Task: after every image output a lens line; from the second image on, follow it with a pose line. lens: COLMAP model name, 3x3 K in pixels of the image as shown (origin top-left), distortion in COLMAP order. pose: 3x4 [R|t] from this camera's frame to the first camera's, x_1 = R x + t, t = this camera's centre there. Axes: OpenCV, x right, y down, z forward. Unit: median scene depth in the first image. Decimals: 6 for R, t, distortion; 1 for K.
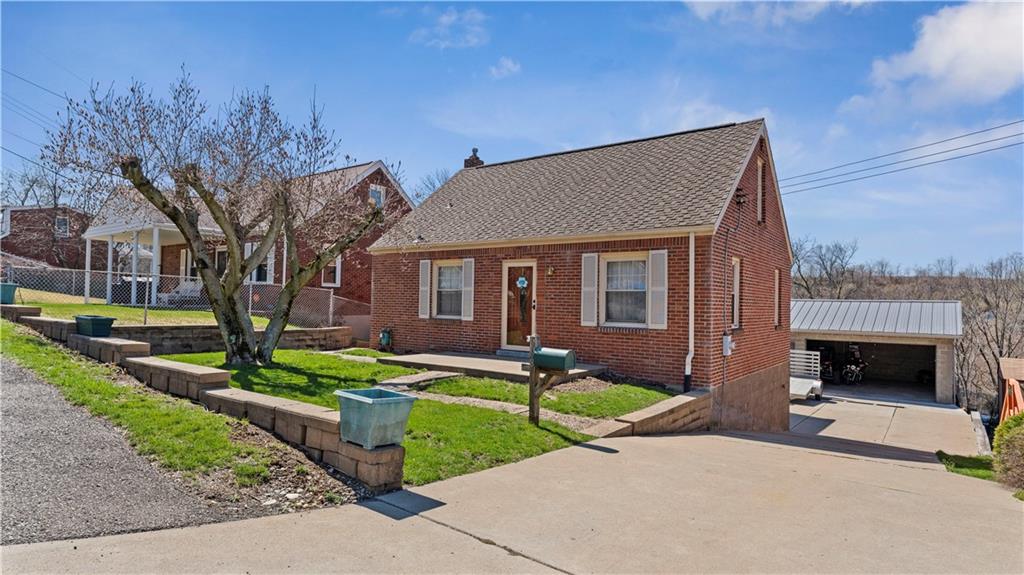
lens RADIAL K [[566.0, 0, 510.9], [0, 566.0, 289.4], [0, 0, 1]] dist [-0.004200, -0.000726]
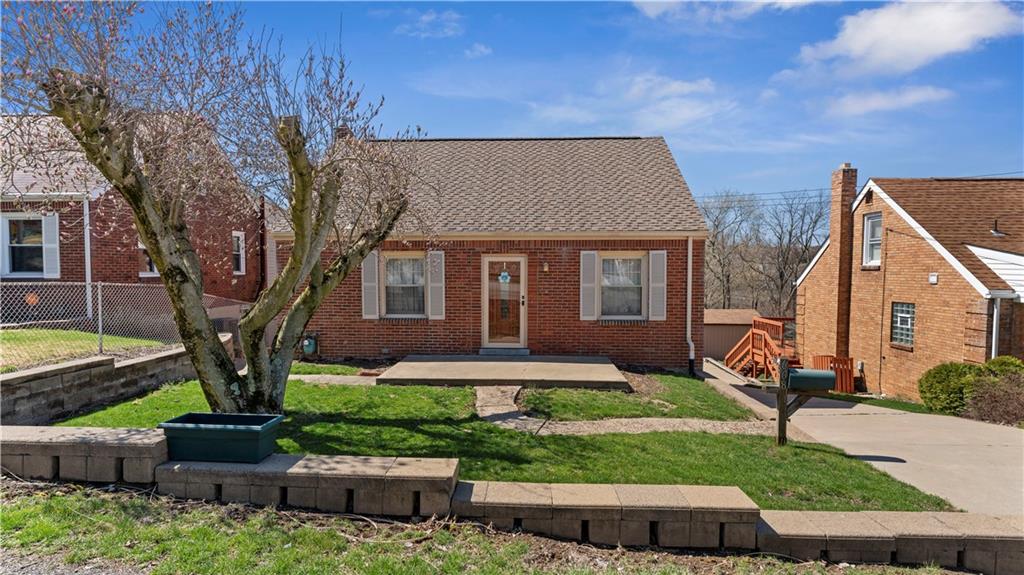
lens RADIAL K [[489.8, 0, 511.0], [0, 489.8, 286.0], [0, 0, 1]] dist [-0.002492, -0.000299]
pose [[0.824258, -0.040055, 0.564796, -0.473625], [0.002298, 0.997723, 0.067404, -0.058140], [-0.566210, -0.054261, 0.822473, 0.321351]]
